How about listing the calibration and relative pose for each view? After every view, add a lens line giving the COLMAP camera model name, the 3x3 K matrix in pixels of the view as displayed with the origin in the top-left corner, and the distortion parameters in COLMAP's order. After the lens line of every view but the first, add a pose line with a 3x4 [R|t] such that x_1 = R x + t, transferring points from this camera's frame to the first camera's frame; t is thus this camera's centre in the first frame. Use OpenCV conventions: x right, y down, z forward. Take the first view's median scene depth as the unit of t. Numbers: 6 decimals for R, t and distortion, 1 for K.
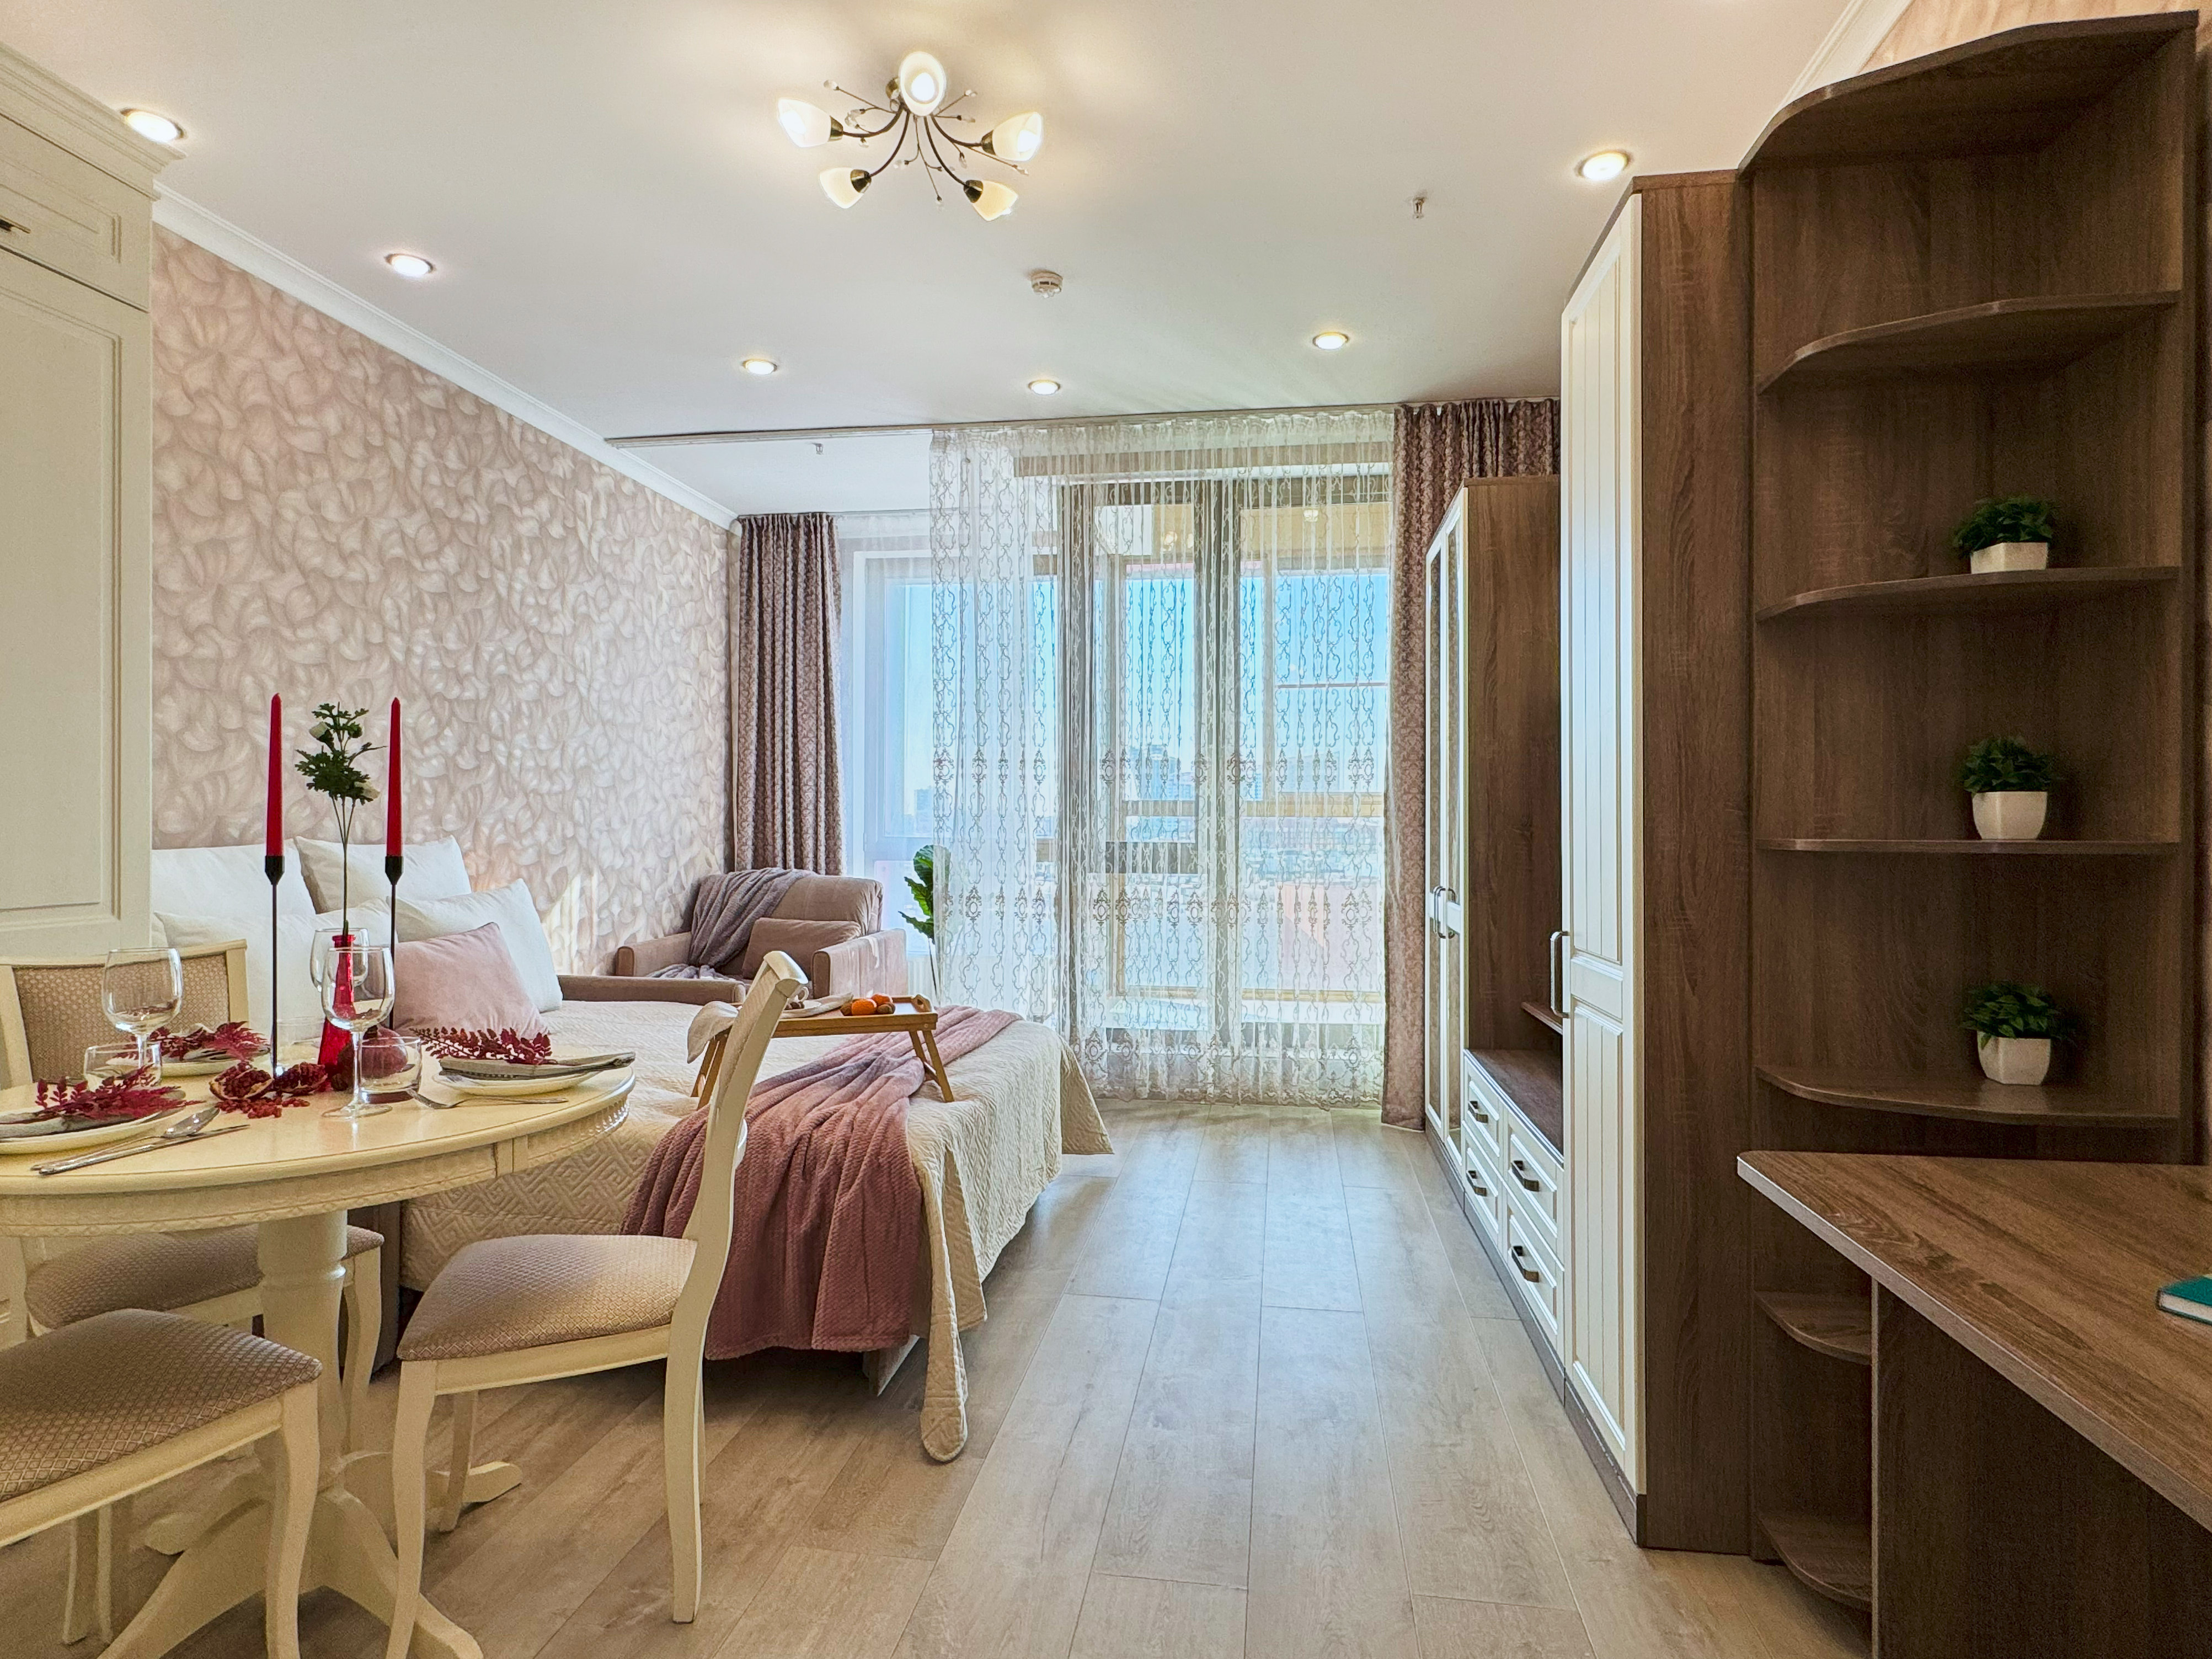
lens RADIAL K [[1200.4, 0, 1099.4], [0, 1200.4, 828.6], [0, 0, 1]] dist [-0.007852, 0.010672]
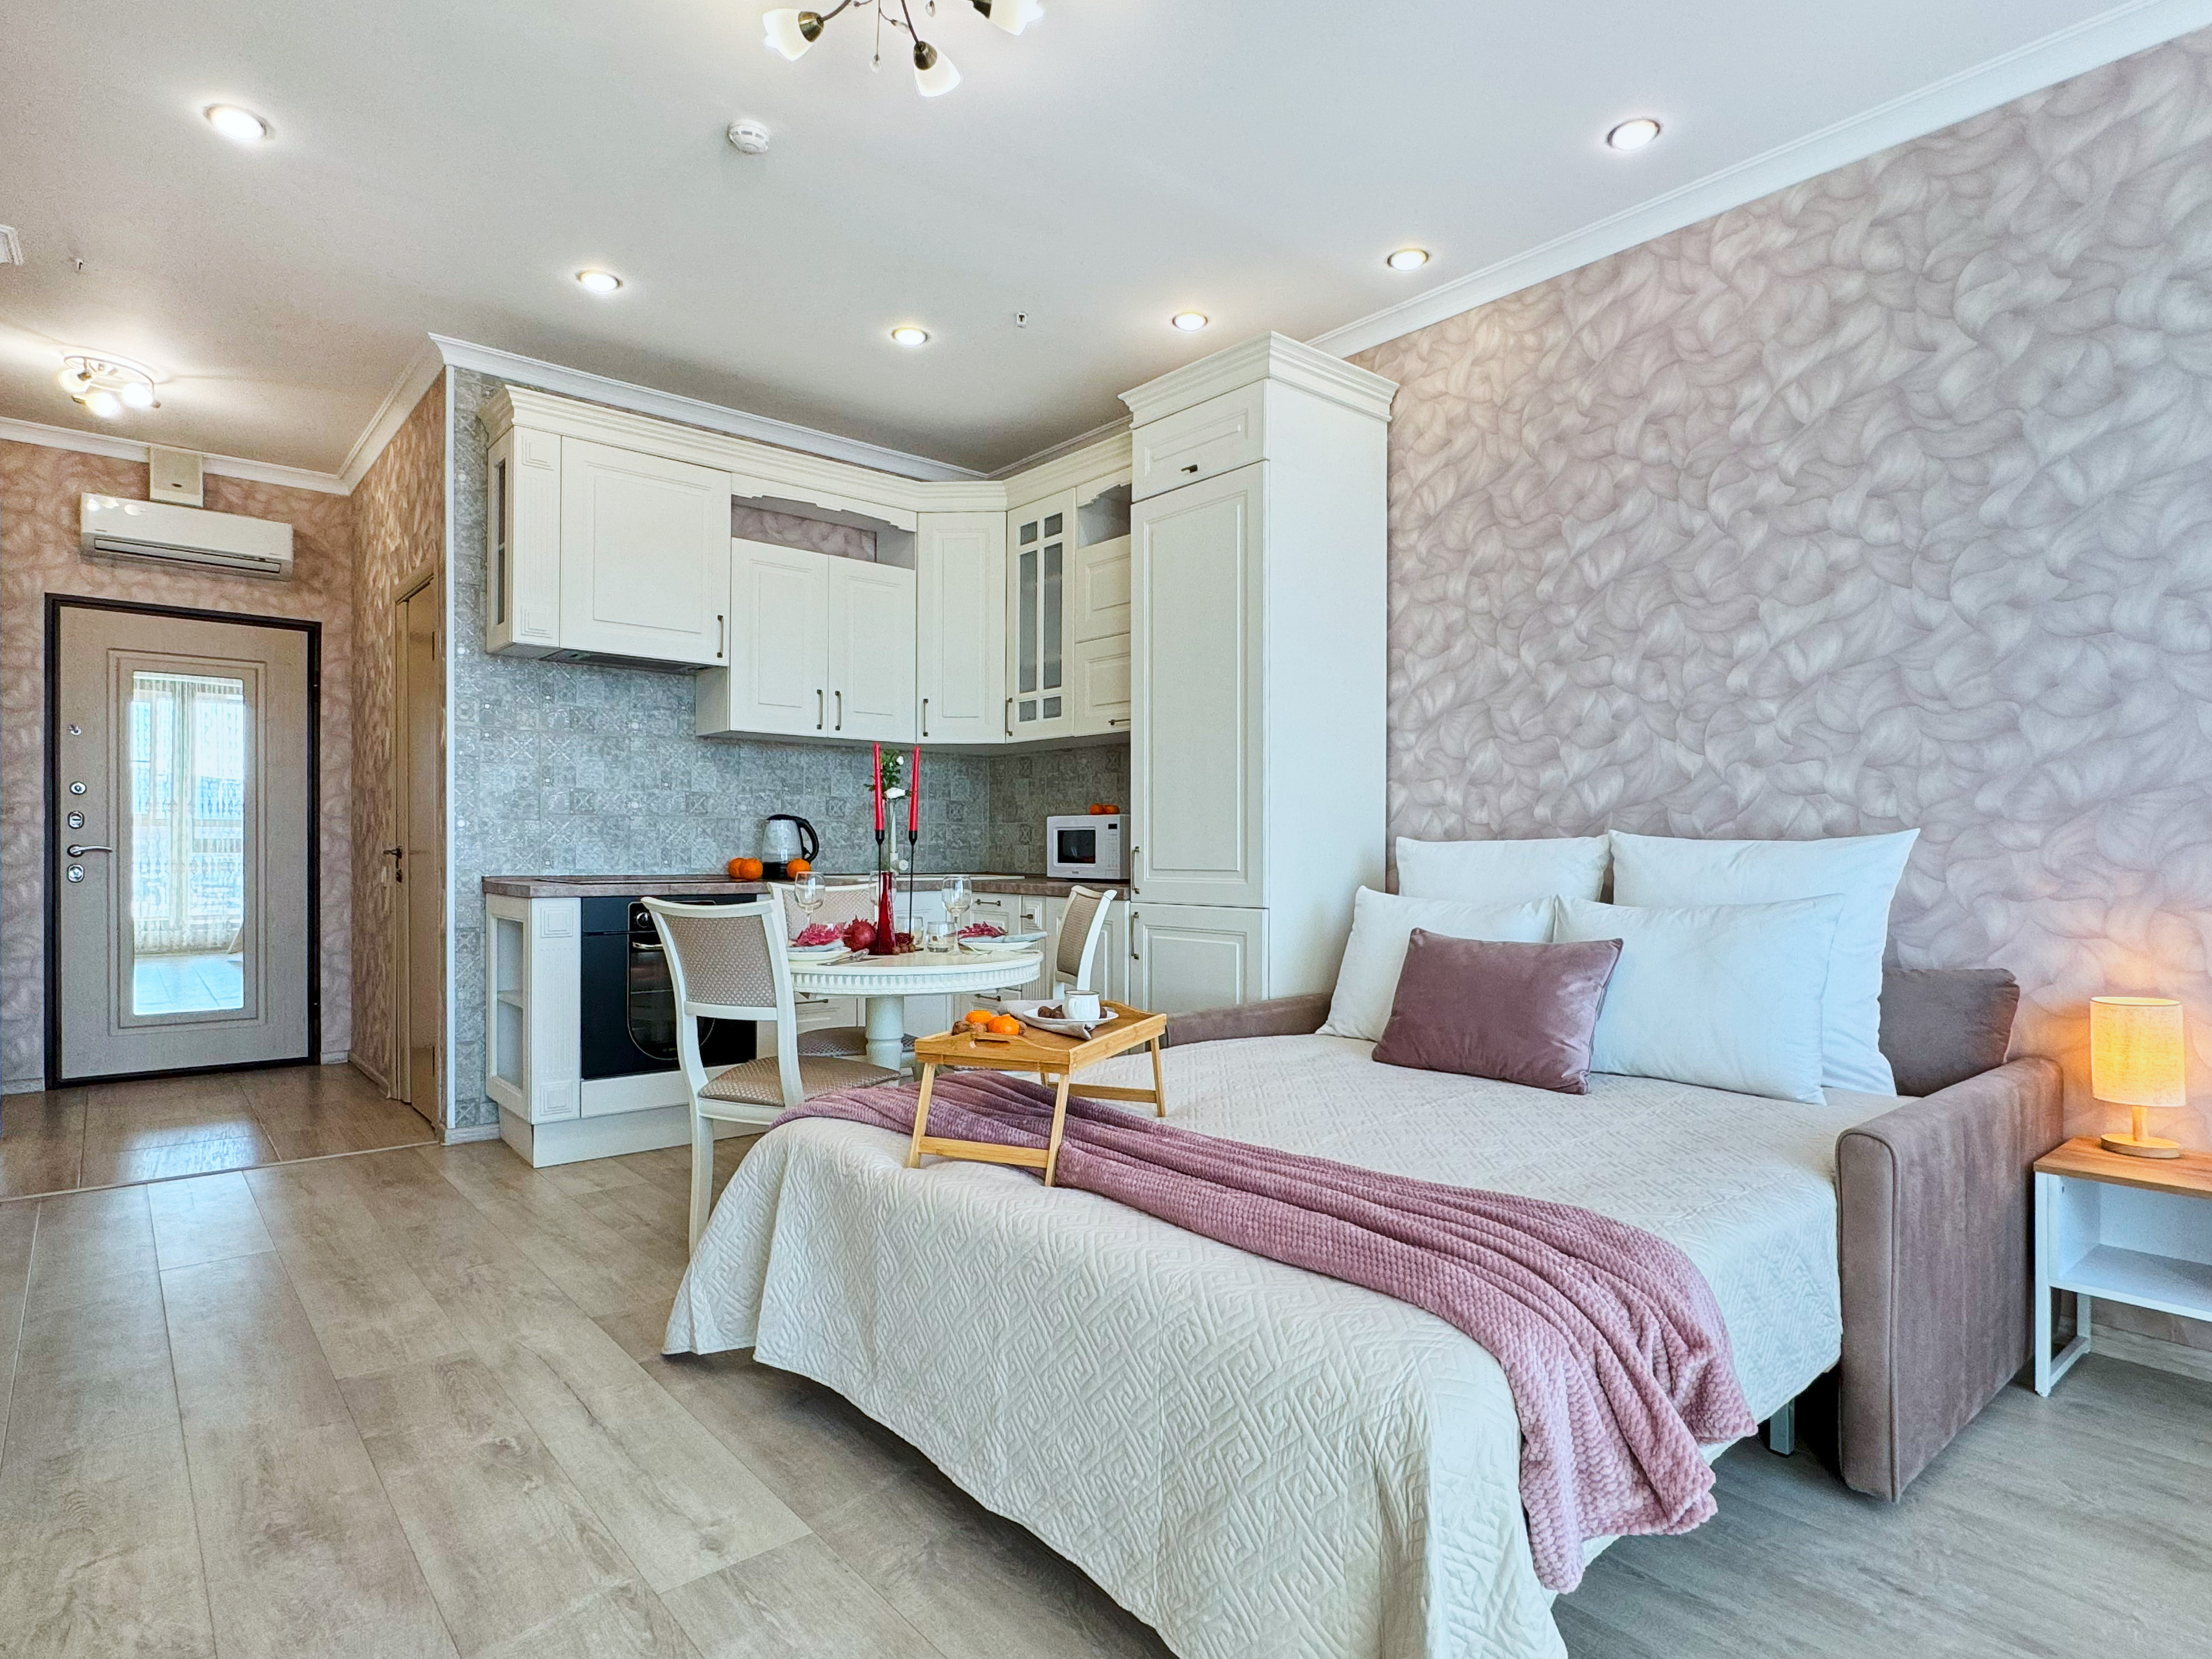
lens RADIAL K [[1193.0, 0, 1101.9], [0, 1193.0, 860.8], [0, 0, 1]] dist [0.000298, 0.001194]
pose [[-0.656148, -0.001534, -0.754631, 0.204855], [-0.011530, 0.999902, 0.007993, 0.019298], [0.754545, 0.013946, -0.656101, 0.909815]]
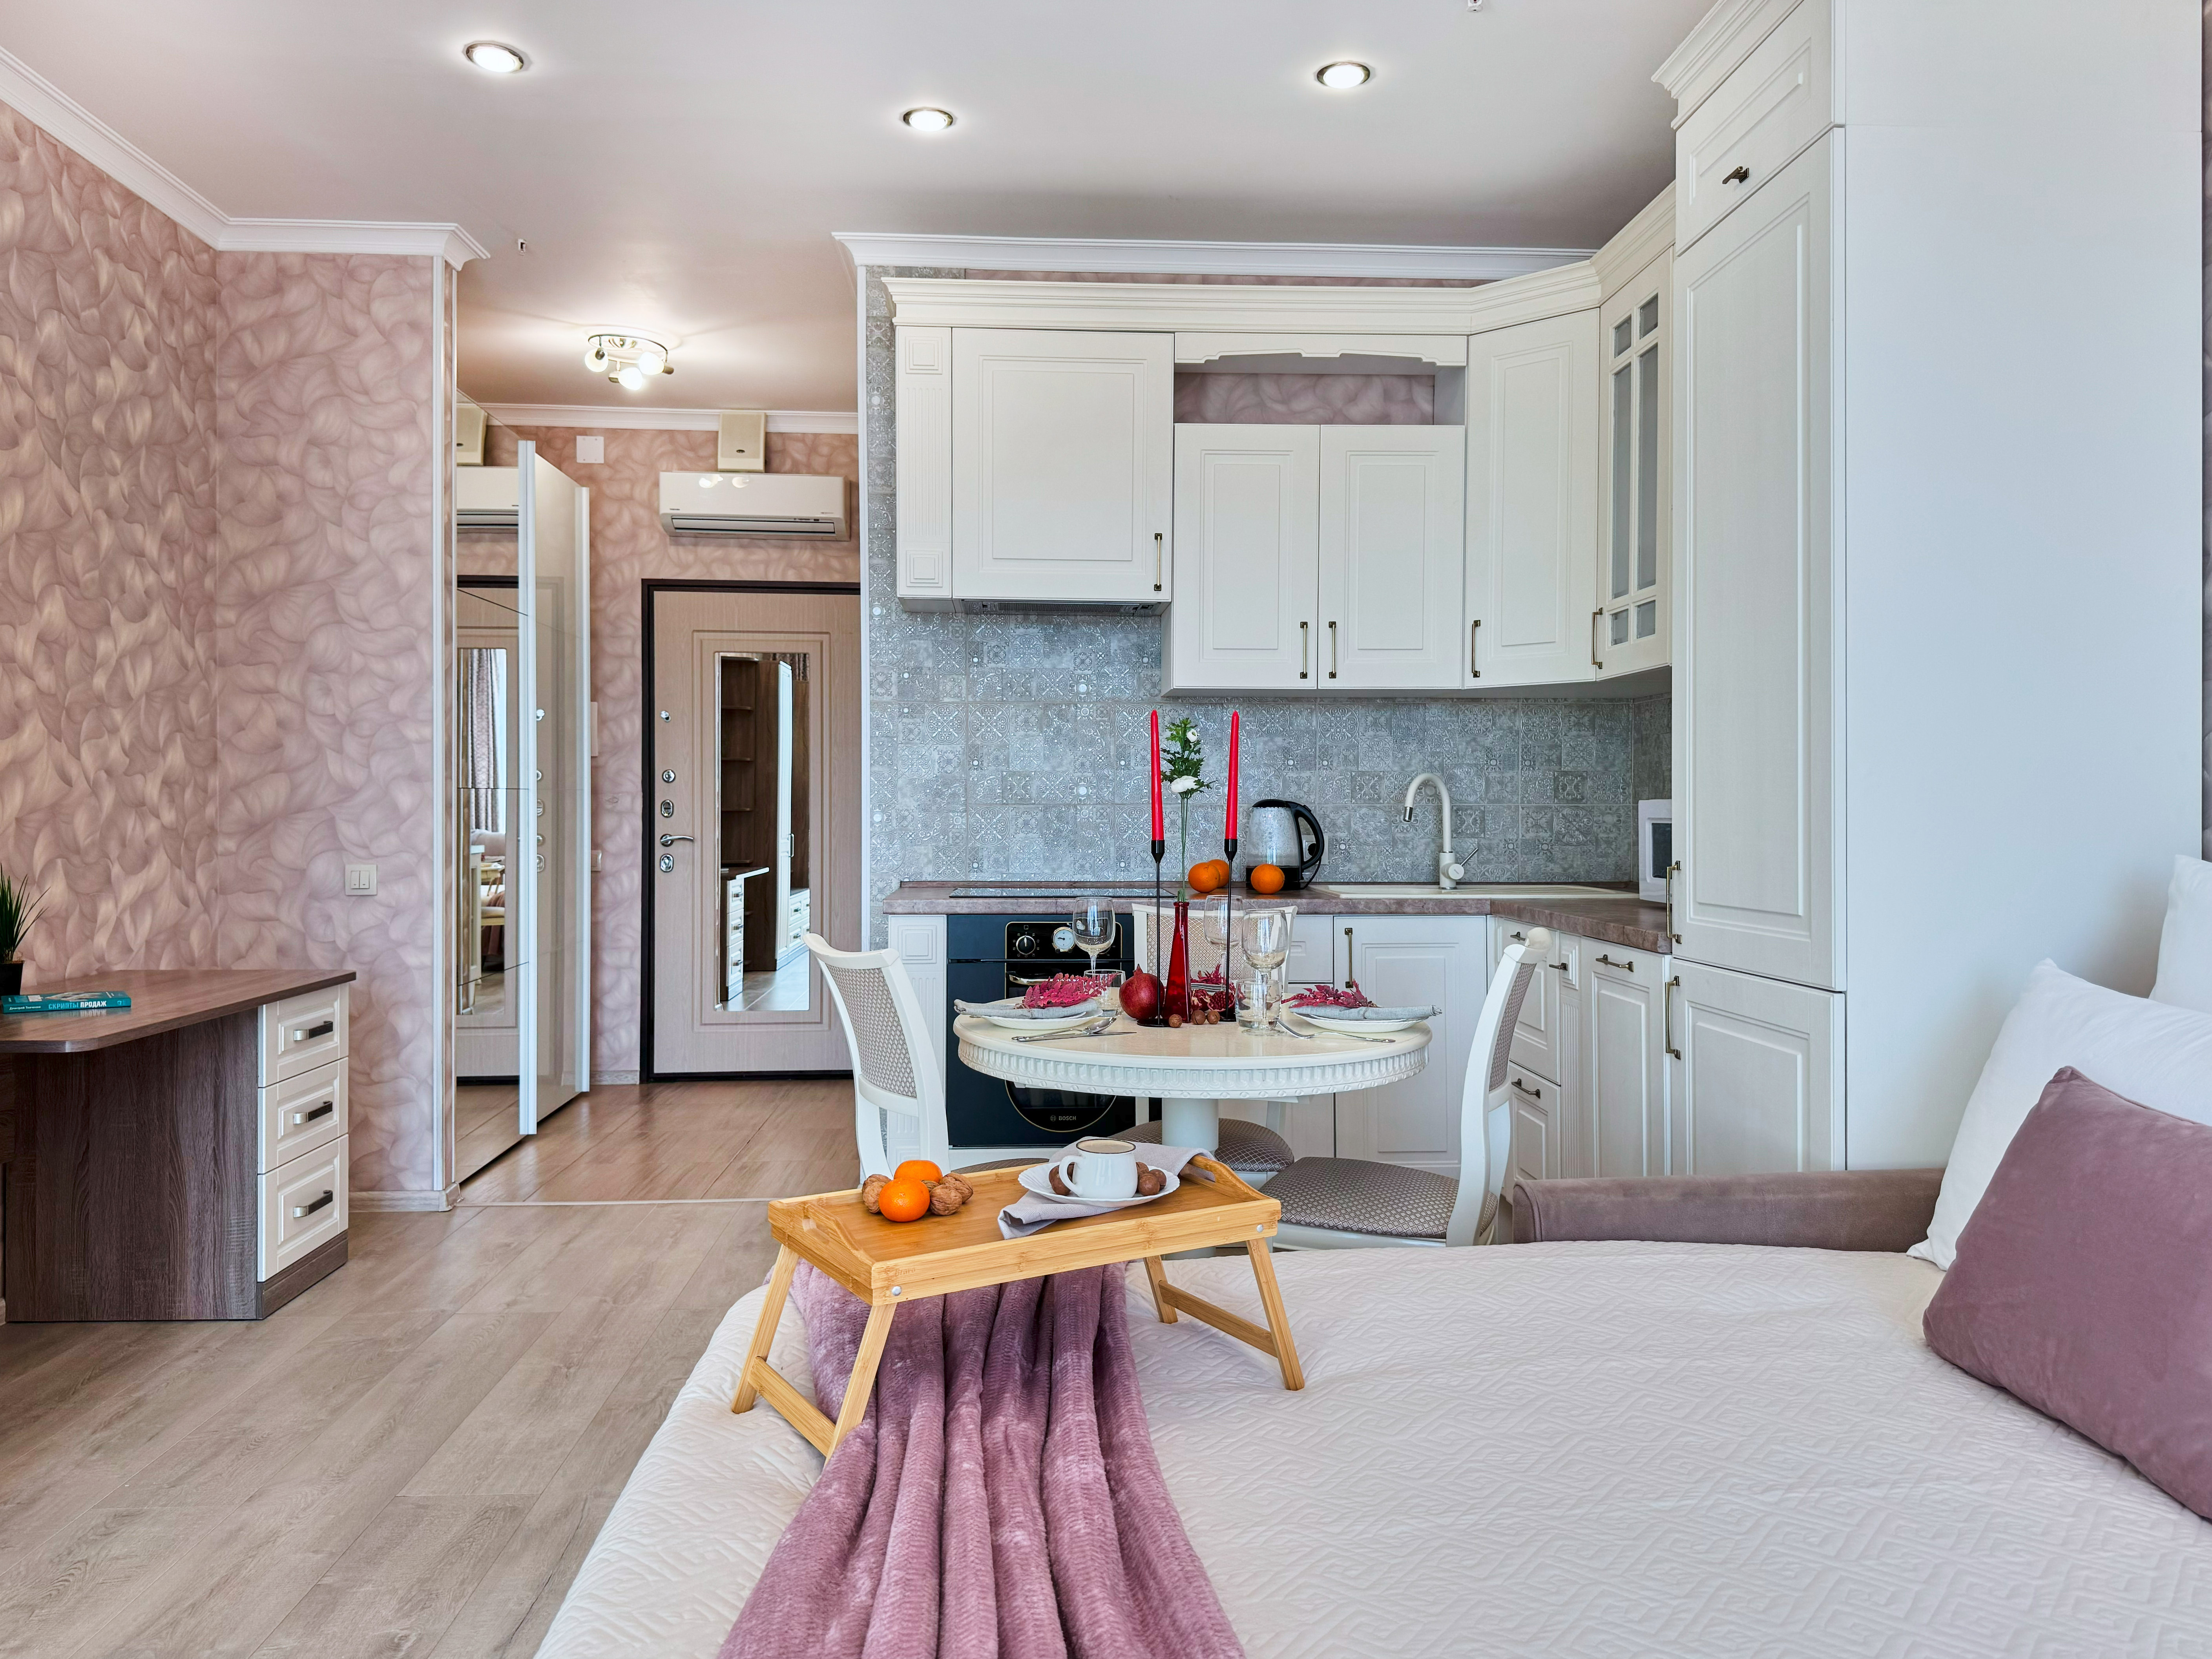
lens RADIAL K [[1575.4, 0, 1103.3], [0, 1575.4, 817.9], [0, 0, 1]] dist [0.160833, -0.251947]
pose [[-0.977834, -0.005487, -0.209311, -0.073197], [-0.007556, 0.999930, 0.009085, -0.004837], [0.209246, 0.010465, -0.977807, 0.956937]]
